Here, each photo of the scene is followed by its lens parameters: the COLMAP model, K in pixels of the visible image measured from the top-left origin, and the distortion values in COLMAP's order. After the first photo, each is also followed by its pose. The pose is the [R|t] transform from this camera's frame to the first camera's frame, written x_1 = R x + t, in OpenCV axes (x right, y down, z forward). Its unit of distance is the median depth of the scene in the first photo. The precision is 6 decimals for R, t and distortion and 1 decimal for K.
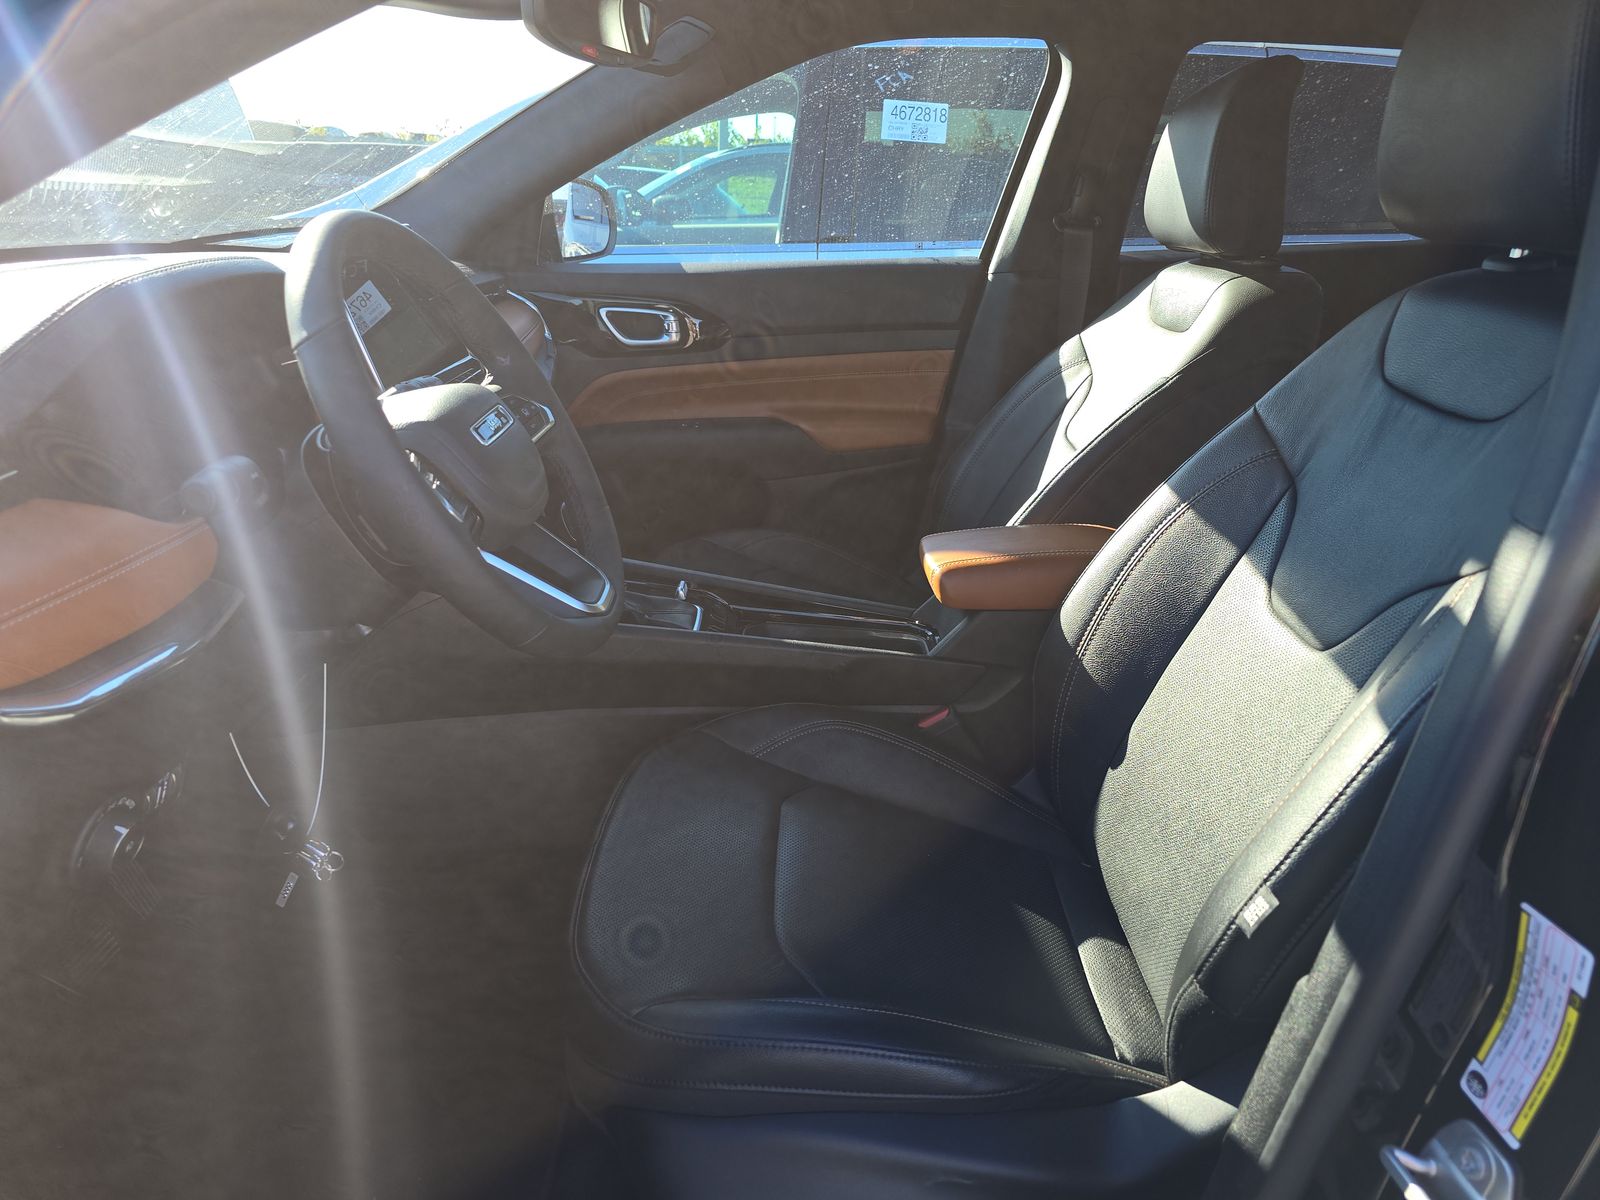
lens RADIAL K [[1073.4, 0, 803.8], [0, 1073.4, 604.9], [0, 0, 1]] dist [0.009226, -0.007940]
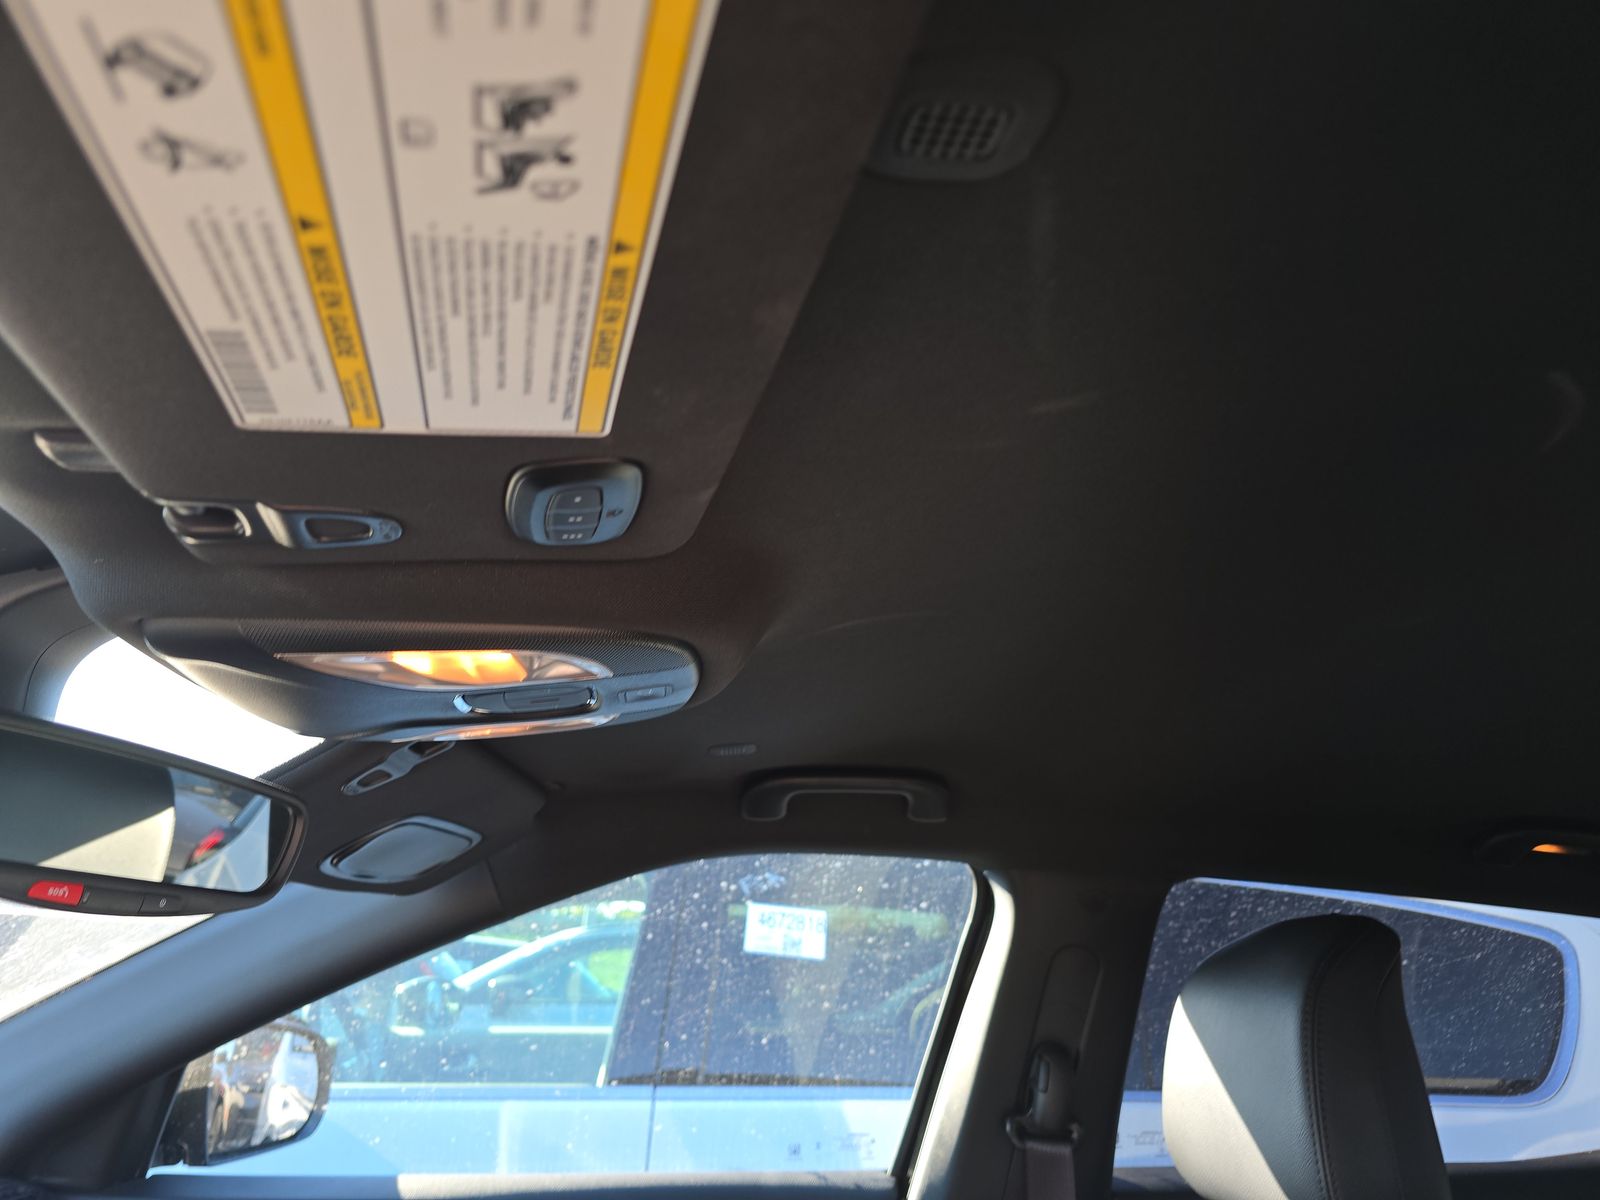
lens RADIAL K [[1073.4, 0, 799.0], [0, 1073.4, 602.4], [0, 0, 1]] dist [0.009226, -0.007940]
pose [[0.993496, 0.067206, 0.091915, 0.031549], [0.006605, 0.771860, -0.635758, -0.187392], [-0.113672, 0.632231, 0.766396, 0.323446]]
